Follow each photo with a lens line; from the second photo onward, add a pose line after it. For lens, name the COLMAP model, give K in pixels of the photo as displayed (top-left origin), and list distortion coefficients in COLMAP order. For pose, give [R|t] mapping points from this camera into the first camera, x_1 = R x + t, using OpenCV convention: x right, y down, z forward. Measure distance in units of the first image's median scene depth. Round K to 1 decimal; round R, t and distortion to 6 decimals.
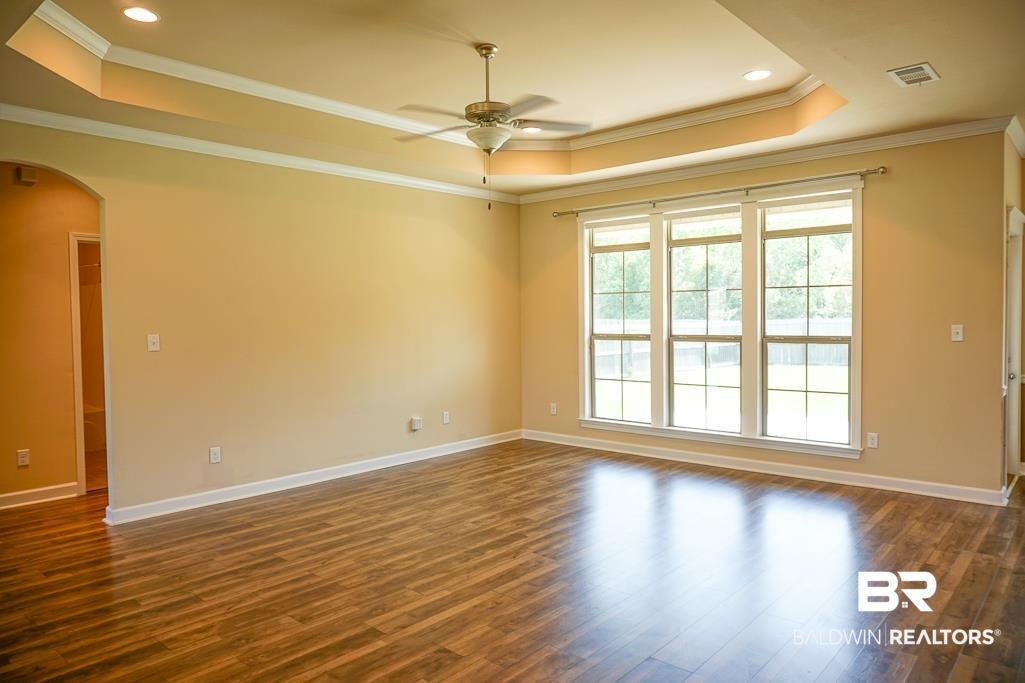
lens RADIAL K [[692.8, 0, 512.5], [0, 692.8, 341.5], [0, 0, 1]] dist [-0.047783, 0.041098]
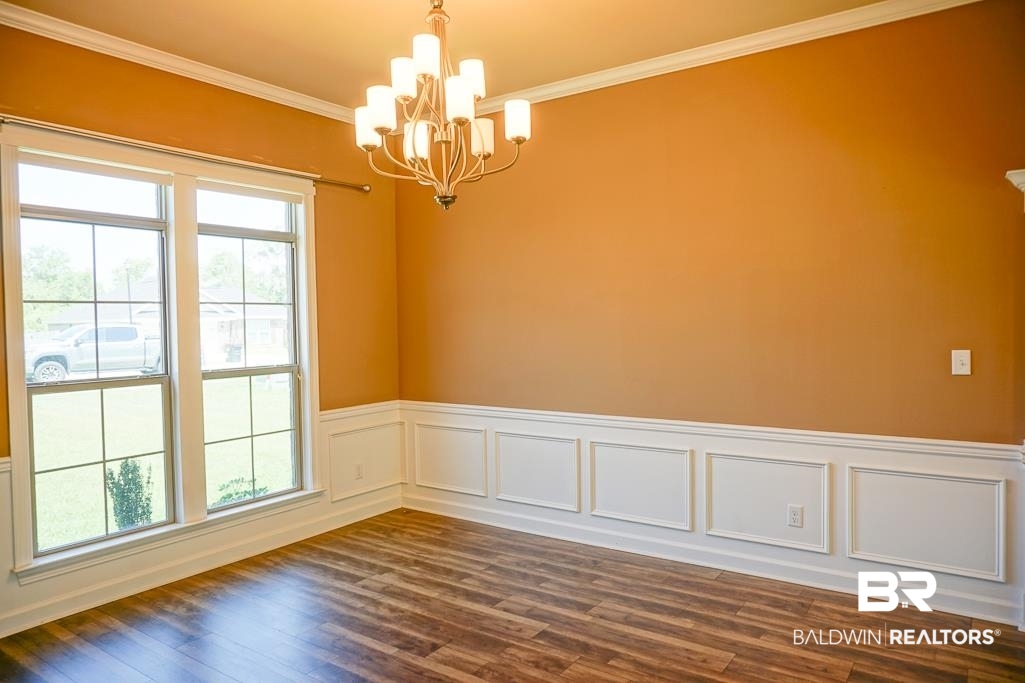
lens RADIAL K [[692.8, 0, 512.5], [0, 692.8, 341.5], [0, 0, 1]] dist [-0.047783, 0.041098]
pose [[-0.134993, -0.012832, 0.990764, -0.367313], [0.056731, 0.998176, 0.020658, -0.035201], [-0.989221, 0.058996, -0.134018, 0.778660]]
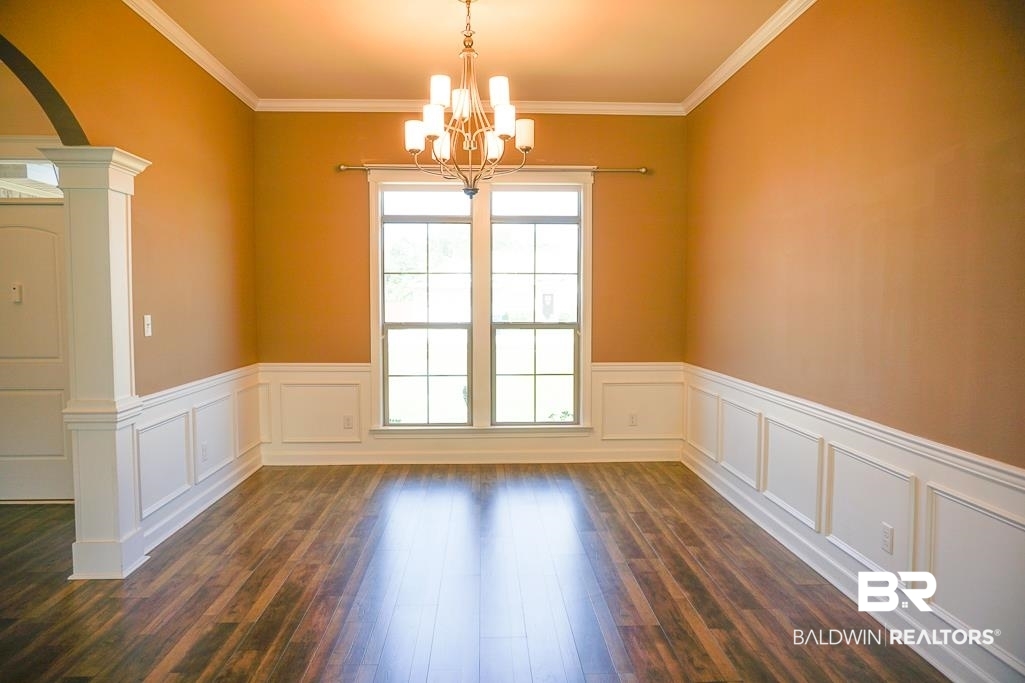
lens RADIAL K [[692.8, 0, 512.5], [0, 692.8, 341.5], [0, 0, 1]] dist [-0.047783, 0.041098]
pose [[0.704670, -0.025017, 0.709094, -0.312922], [0.013312, 0.999668, 0.022040, -0.002392], [-0.709410, -0.006092, 0.704770, 0.285814]]
